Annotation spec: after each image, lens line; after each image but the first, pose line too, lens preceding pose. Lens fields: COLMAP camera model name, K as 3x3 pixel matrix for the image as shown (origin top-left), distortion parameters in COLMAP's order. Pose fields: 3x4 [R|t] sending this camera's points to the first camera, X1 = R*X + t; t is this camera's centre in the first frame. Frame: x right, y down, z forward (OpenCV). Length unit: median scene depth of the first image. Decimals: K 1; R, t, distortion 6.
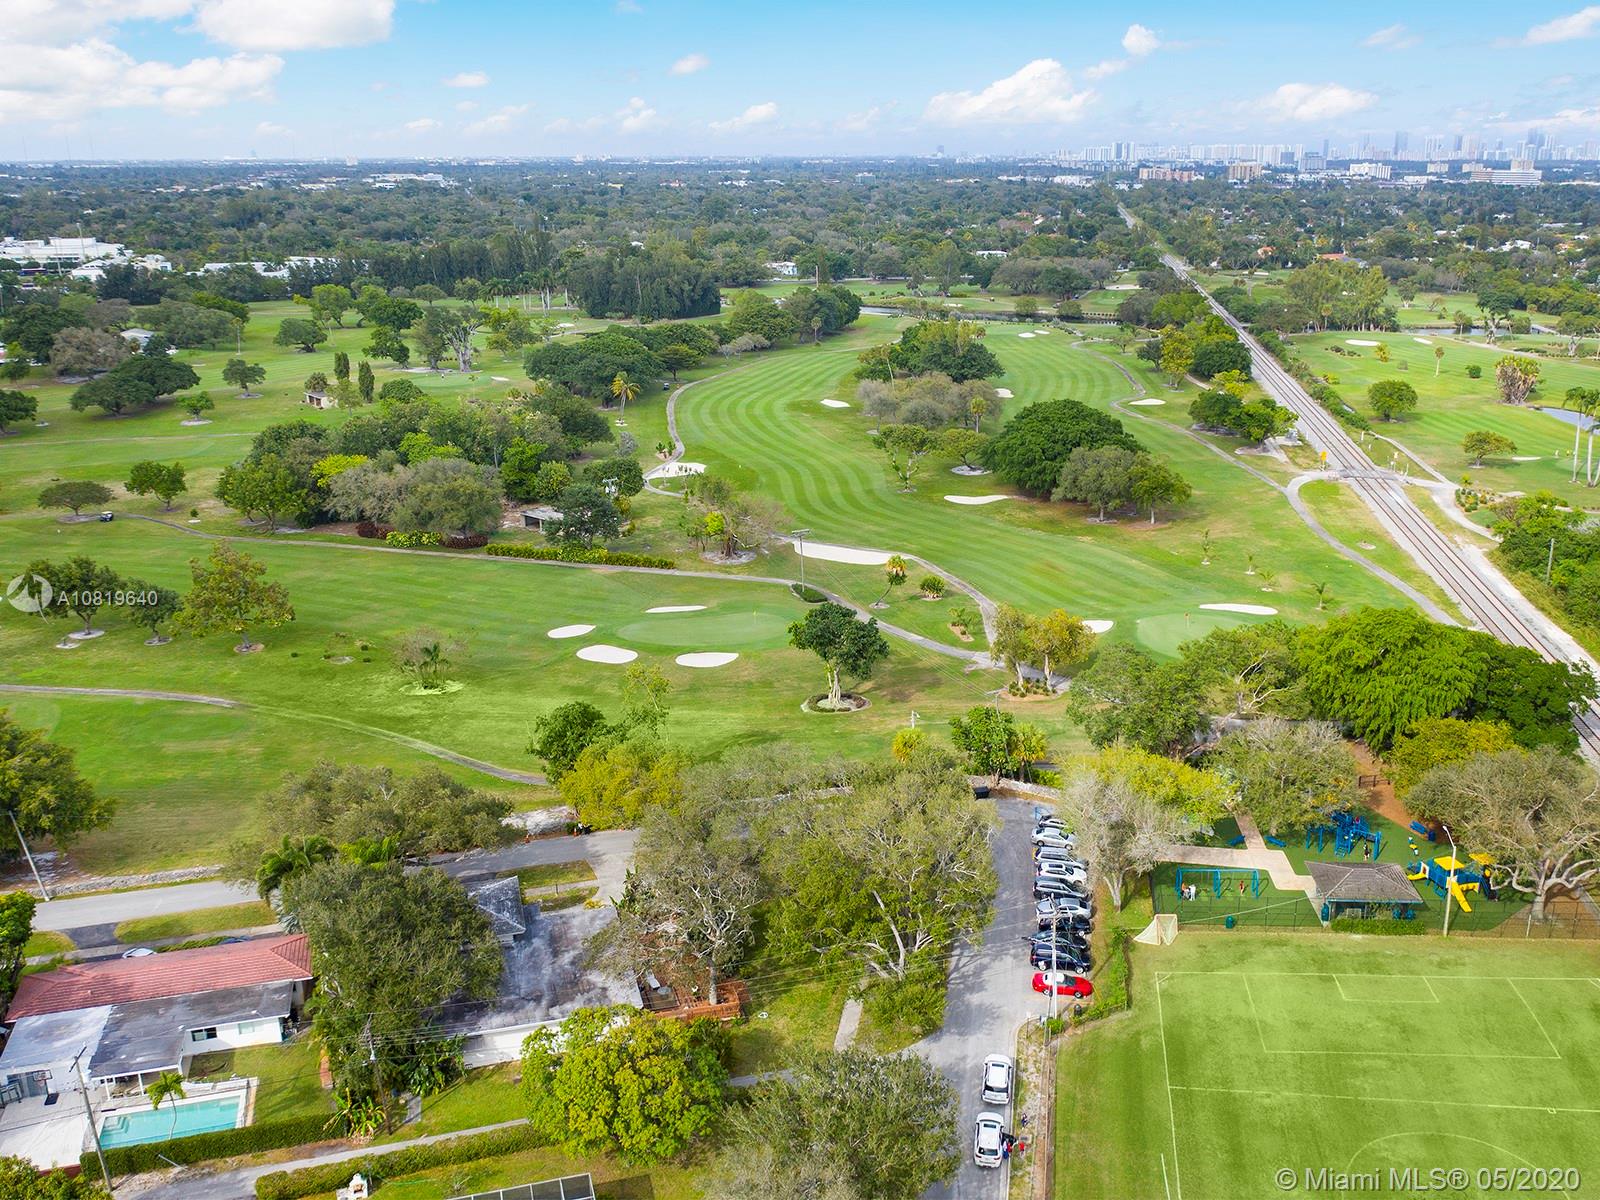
lens RADIAL K [[1523.5, 0, 800.0], [0, 1523.5, 600.0], [0, 0, 1]] dist [-0.030765, 0.007629]
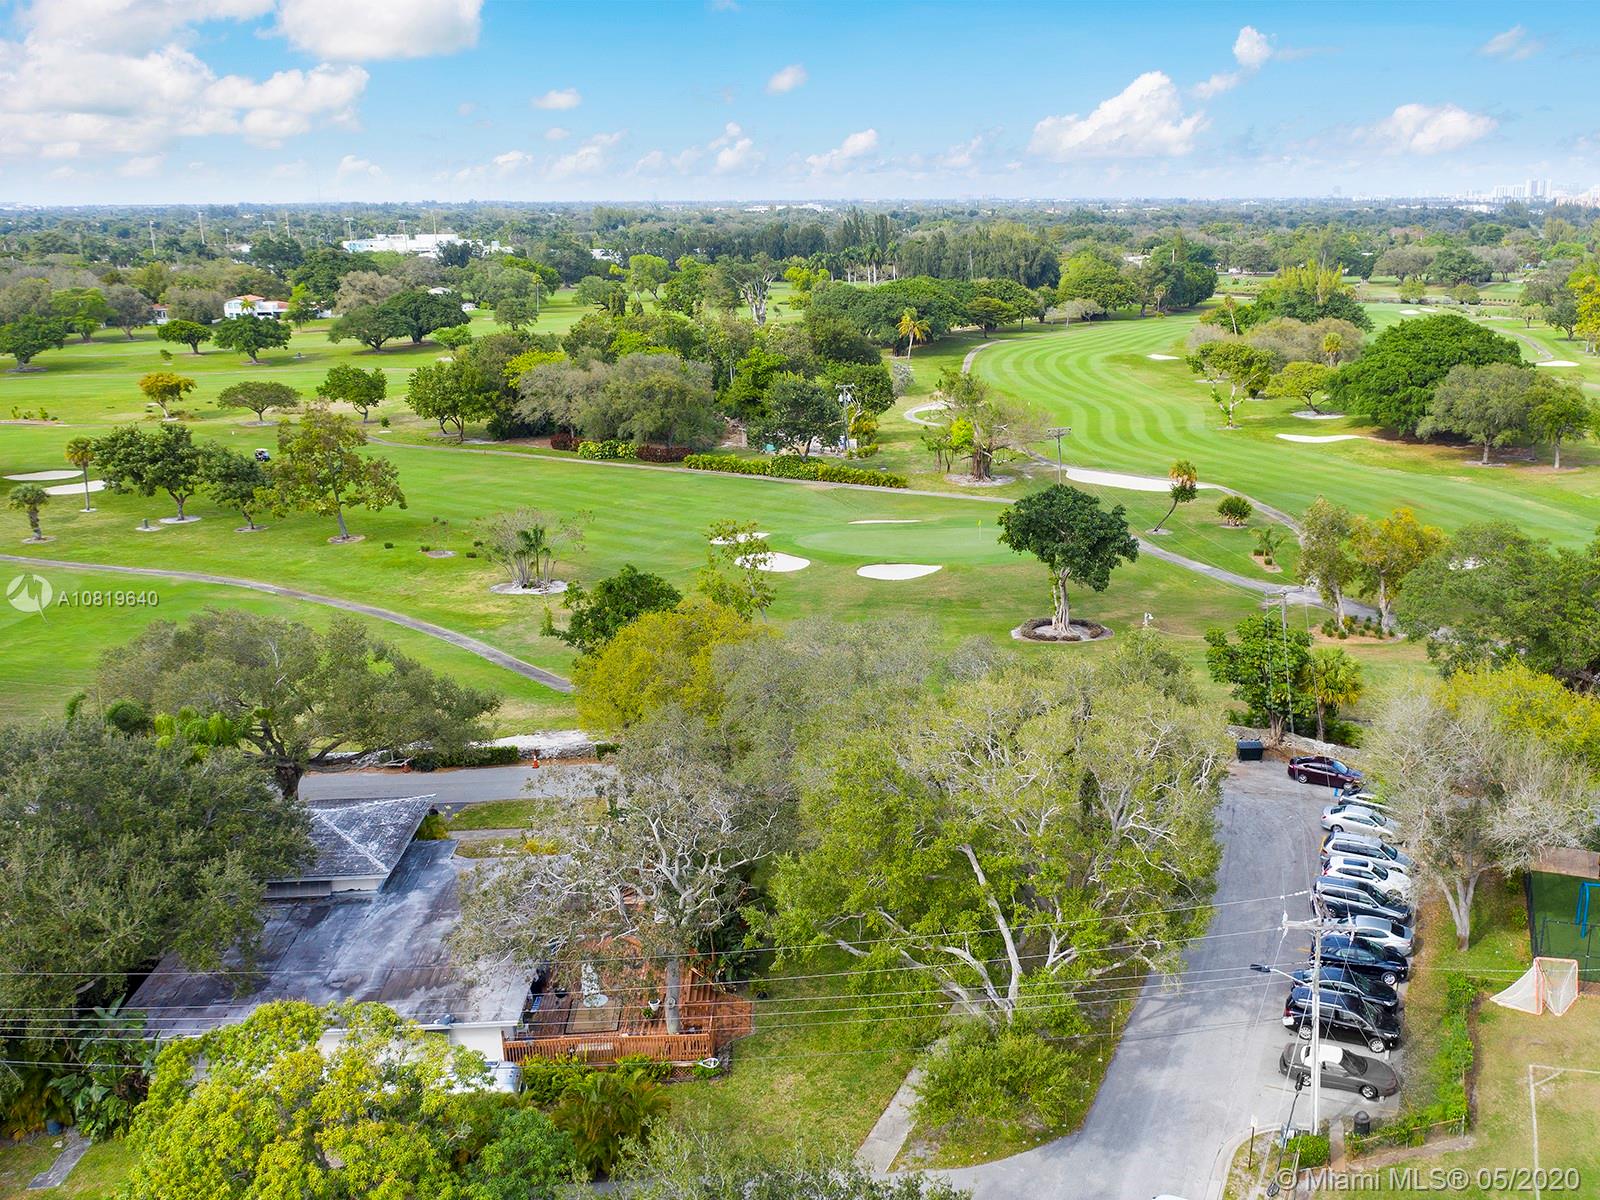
lens RADIAL K [[1523.8, 0, 867.6], [0, 1523.8, 602.3], [0, 0, 1]] dist [-0.032126, 0.014664]
pose [[0.979264, 0.051847, -0.195842, 0.055044], [-0.057780, 0.998024, -0.024704, 0.058943], [0.194175, 0.035508, 0.980324, 0.231594]]
